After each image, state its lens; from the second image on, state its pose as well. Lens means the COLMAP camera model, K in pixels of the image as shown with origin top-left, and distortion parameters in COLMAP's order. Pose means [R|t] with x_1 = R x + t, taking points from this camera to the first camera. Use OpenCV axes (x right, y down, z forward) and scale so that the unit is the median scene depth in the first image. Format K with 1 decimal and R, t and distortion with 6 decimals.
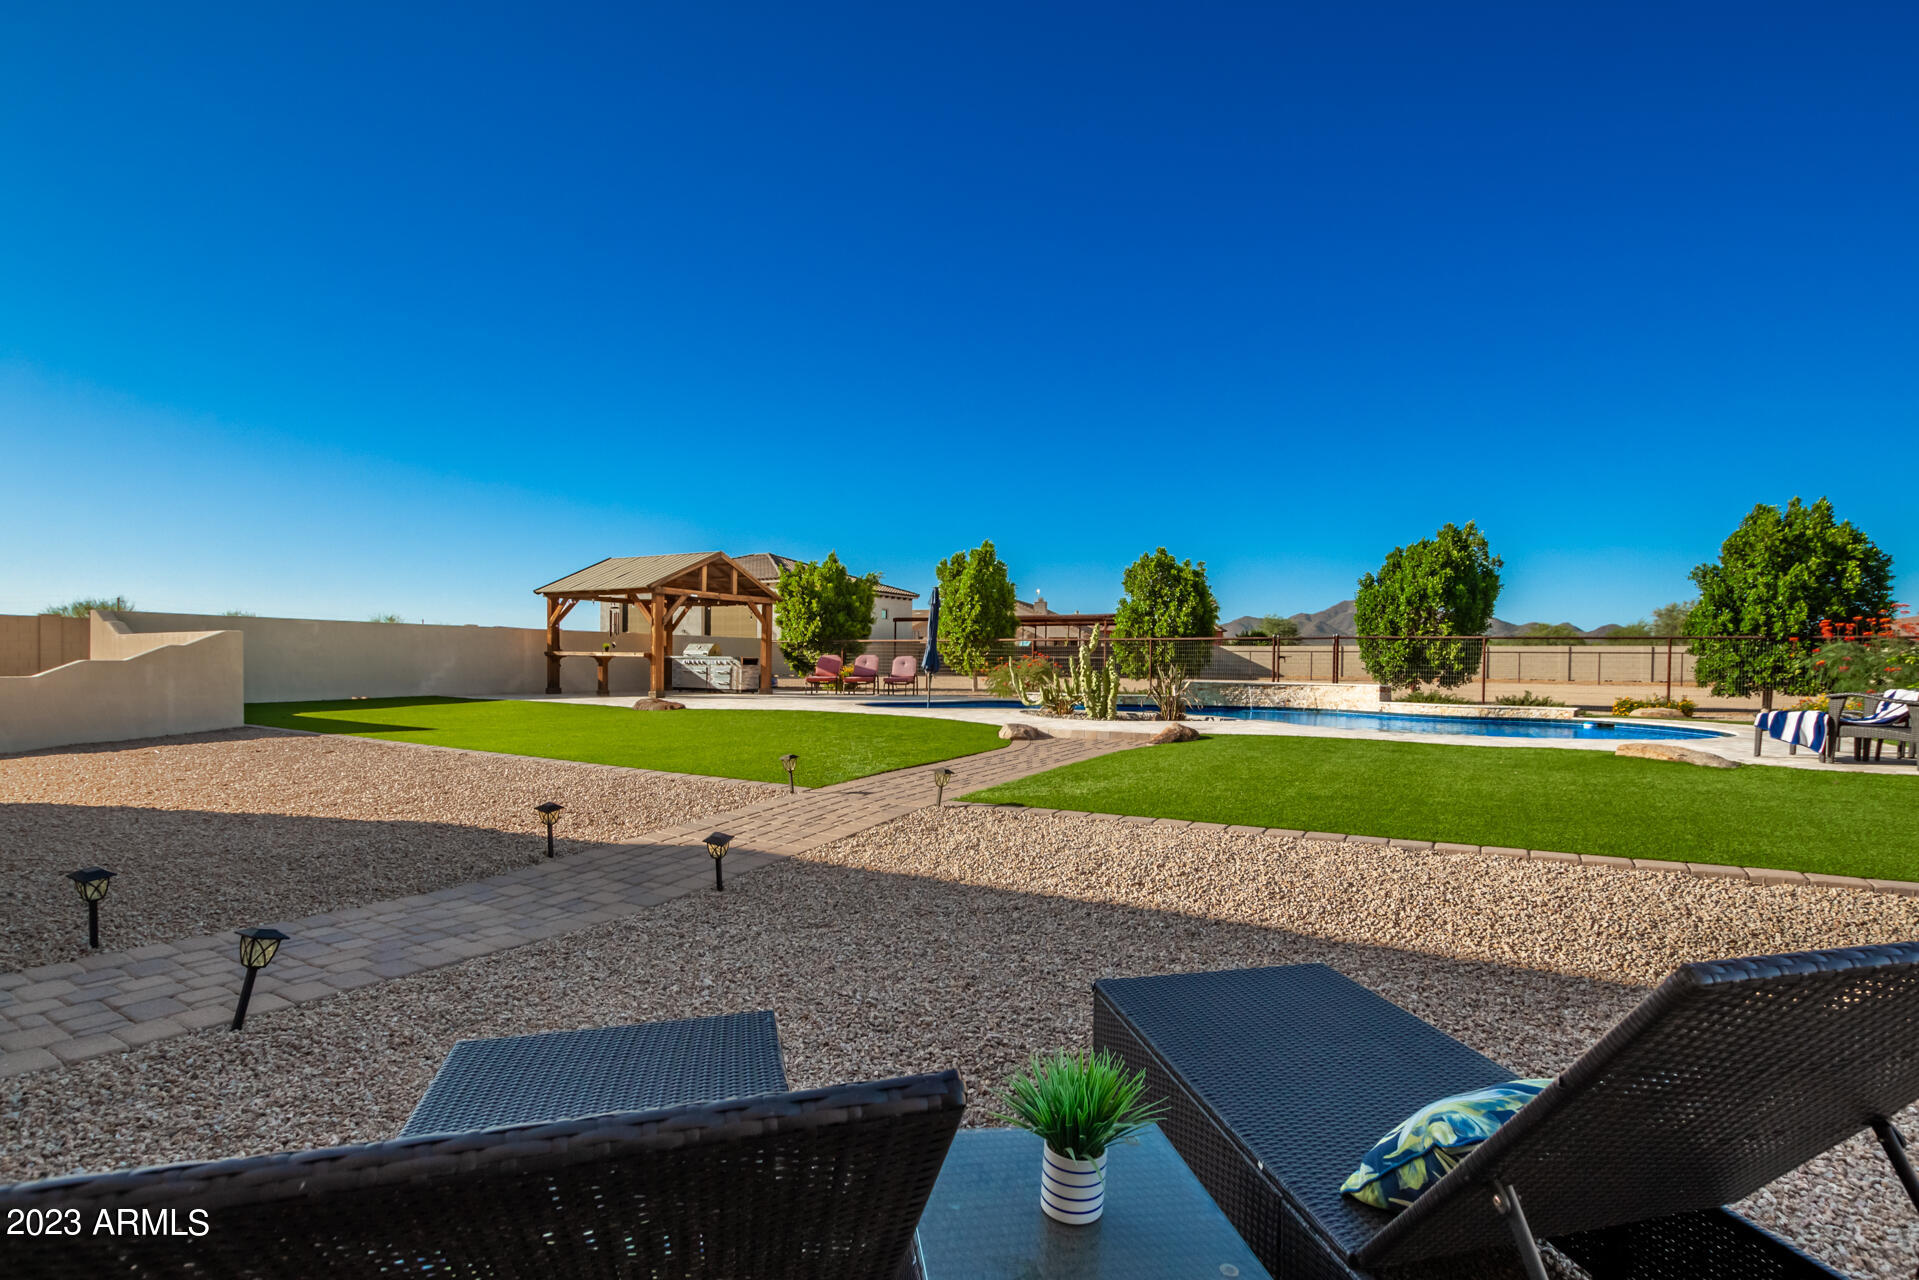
lens RADIAL K [[931.9, 0, 951.5], [0, 931.9, 665.0], [0, 0, 1]] dist [-0.023381, 0.001728]
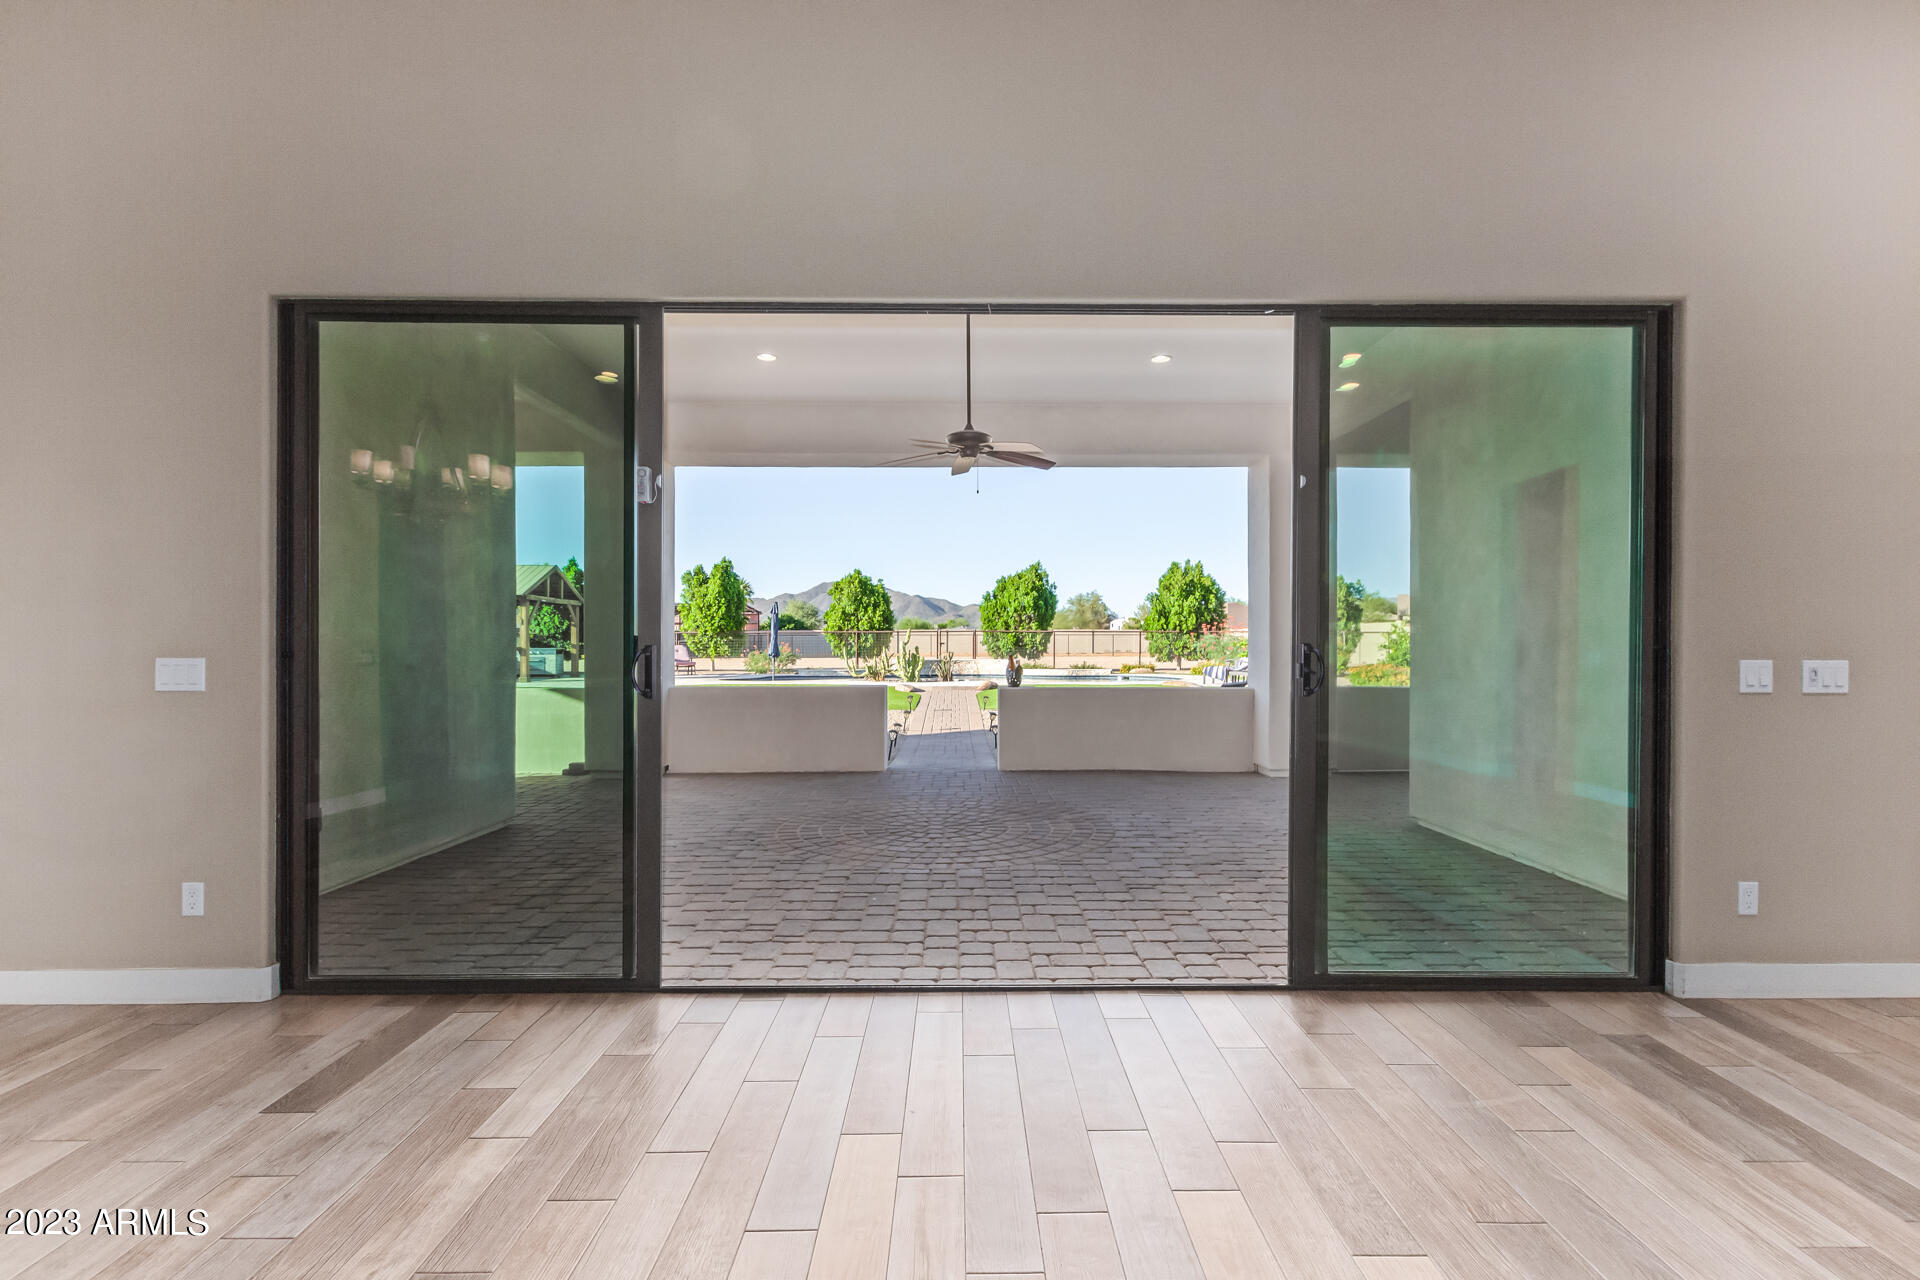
lens RADIAL K [[932.3, 0, 953.4], [0, 932.3, 637.4], [0, 0, 1]] dist [-0.023381, 0.001728]
pose [[0.856501, -0.009297, 0.516062, -0.456728], [0.012156, 0.999924, -0.002161, -0.015176], [-0.516003, 0.008125, 0.856549, -0.380156]]
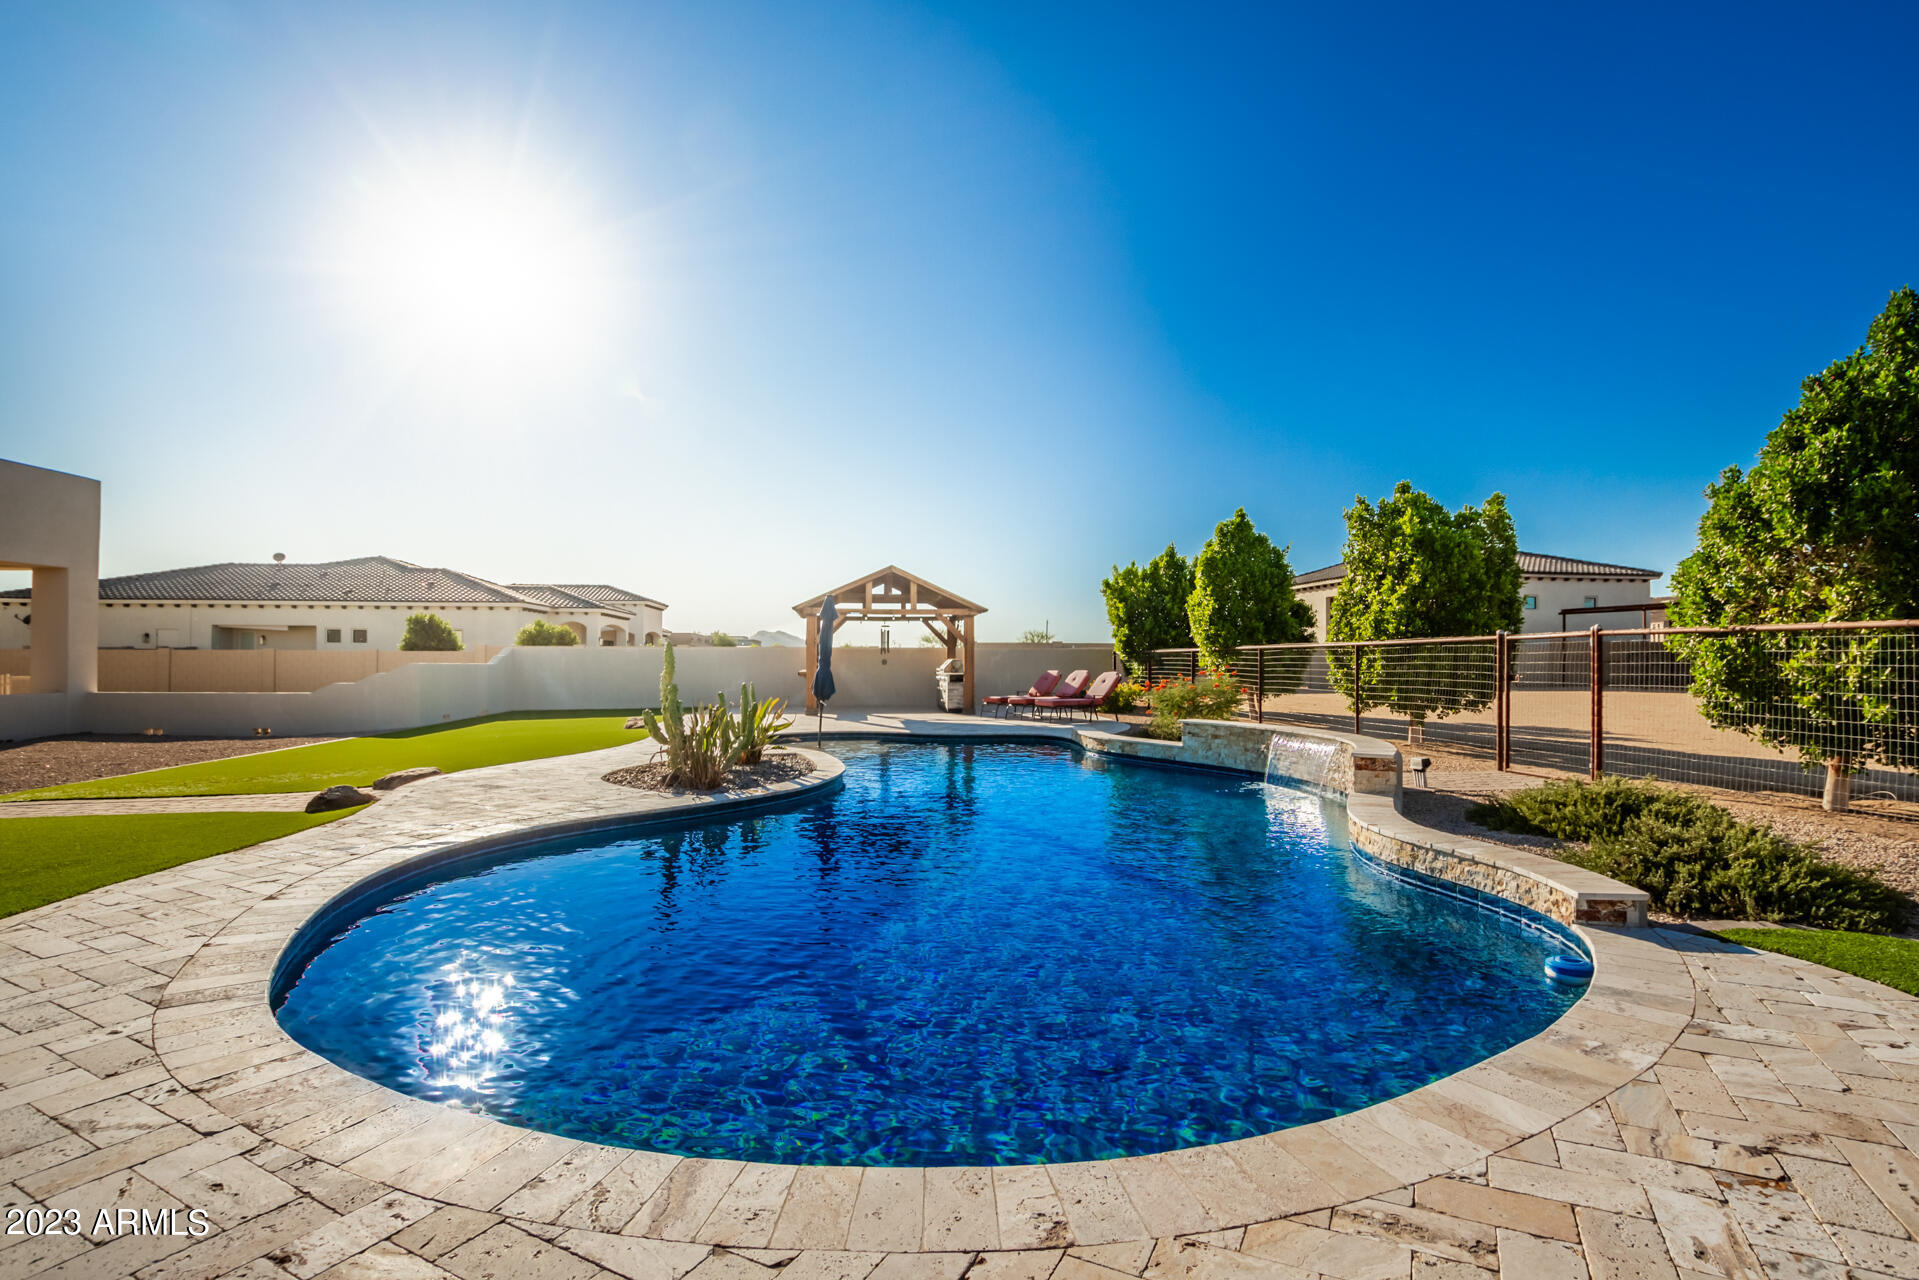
lens RADIAL K [[931.9, 0, 970.5], [0, 931.9, 646.0], [0, 0, 1]] dist [-0.023381, 0.001728]
pose [[0.613552, -0.022318, -0.789339, 0.570719], [0.003617, 0.999669, -0.025453, -0.013371], [0.789646, 0.012762, 0.613430, 0.496568]]
